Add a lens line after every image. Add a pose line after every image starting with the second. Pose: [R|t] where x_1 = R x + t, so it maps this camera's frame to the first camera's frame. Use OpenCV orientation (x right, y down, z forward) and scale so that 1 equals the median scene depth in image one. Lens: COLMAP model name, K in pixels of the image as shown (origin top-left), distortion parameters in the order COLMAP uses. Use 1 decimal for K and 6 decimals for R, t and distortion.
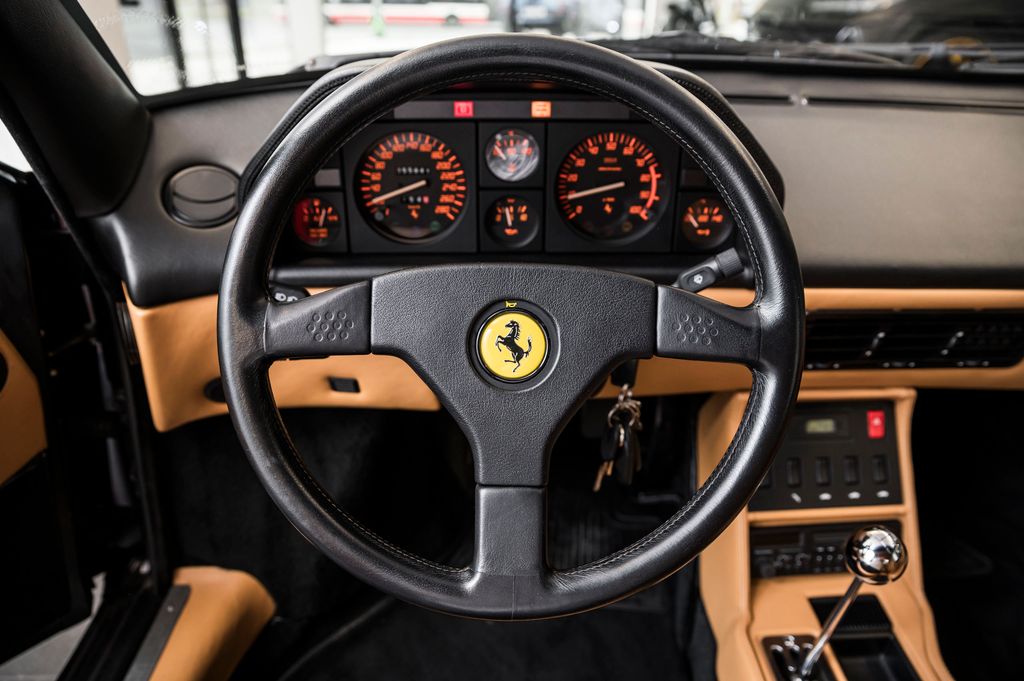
lens RADIAL K [[690.4, 0, 512.0], [0, 690.4, 343.1], [0, 0, 1]] dist [-0.104957, 0.031104]
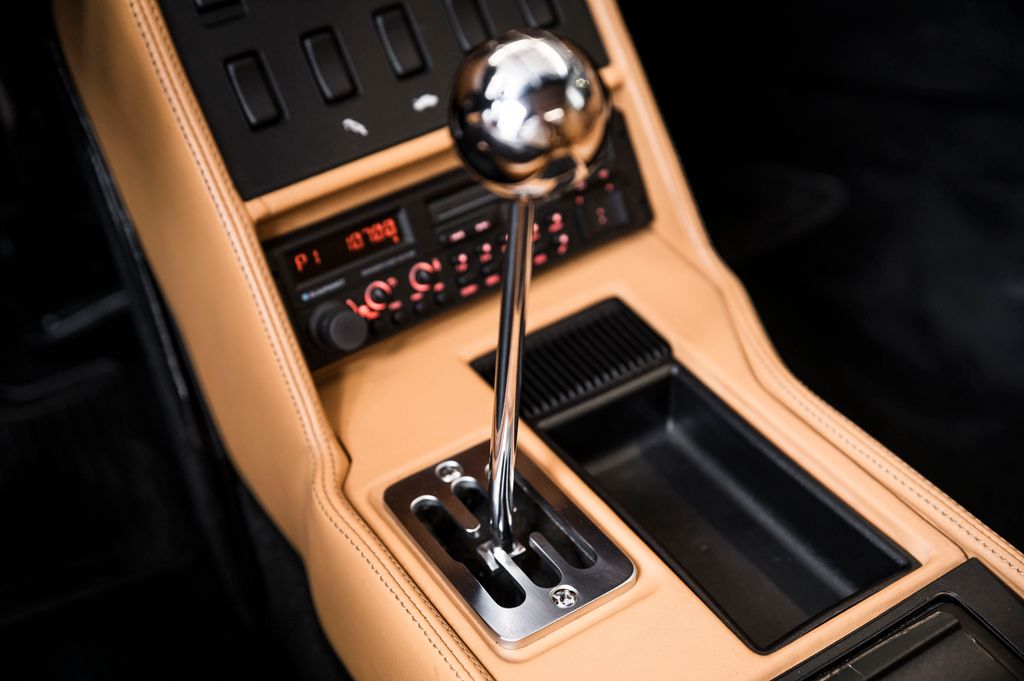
lens RADIAL K [[1511.8, 0, 519.1], [0, 1511.8, 339.5], [0, 0, 1]] dist [0.075913, 0.000000]
pose [[0.854450, -0.359370, 0.375190, 0.158795], [0.289463, 0.928995, 0.230607, 0.196724], [-0.431423, -0.088439, 0.897804, 0.214912]]
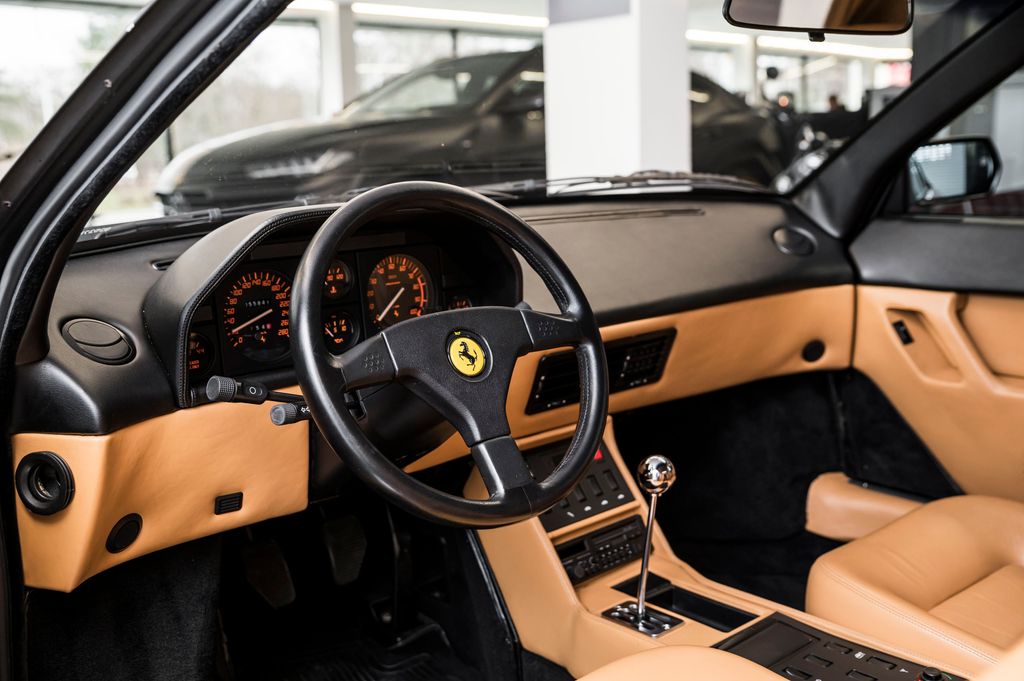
lens RADIAL K [[1080.9, 0, 533.7], [0, 1080.9, 333.3], [0, 0, 1]] dist [0.044553, 0.000000]
pose [[0.753568, -0.145403, 0.641088, -1.002794], [0.347283, 0.916089, -0.200440, 0.346049], [-0.558148, 0.373684, 0.740831, -0.662794]]
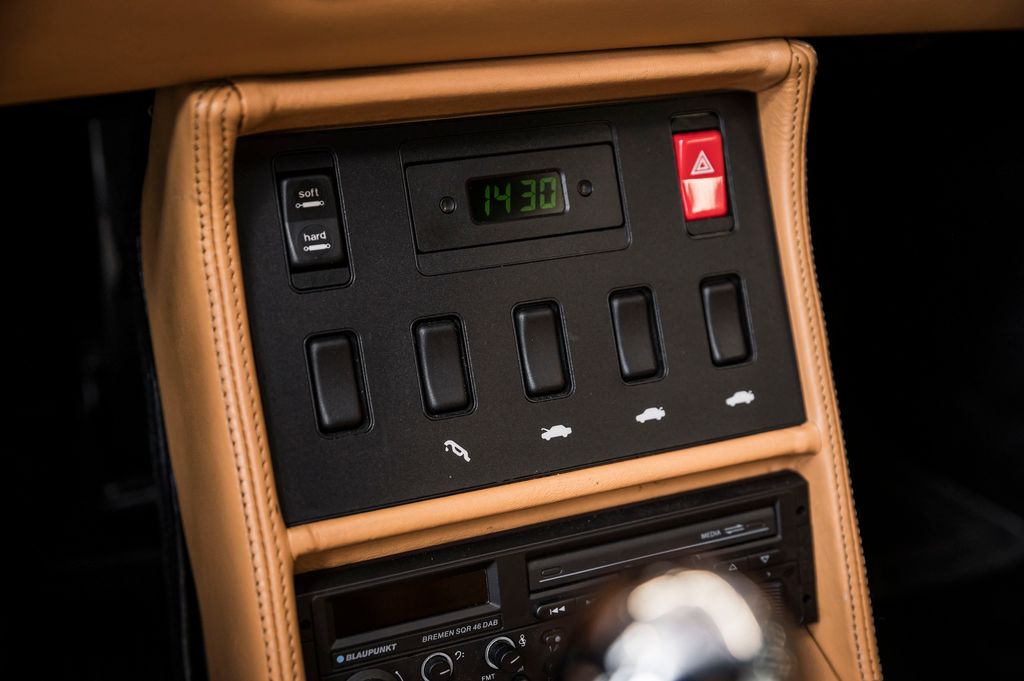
lens RADIAL K [[1390.1, 0, 534.7], [0, 1390.1, 359.3], [0, 0, 1]] dist [0.041281, 0.000000]
pose [[0.939183, -0.134578, 0.315950, 0.310506], [0.088279, 0.983710, 0.156592, 0.115930], [-0.331877, -0.119176, 0.935764, 0.504000]]
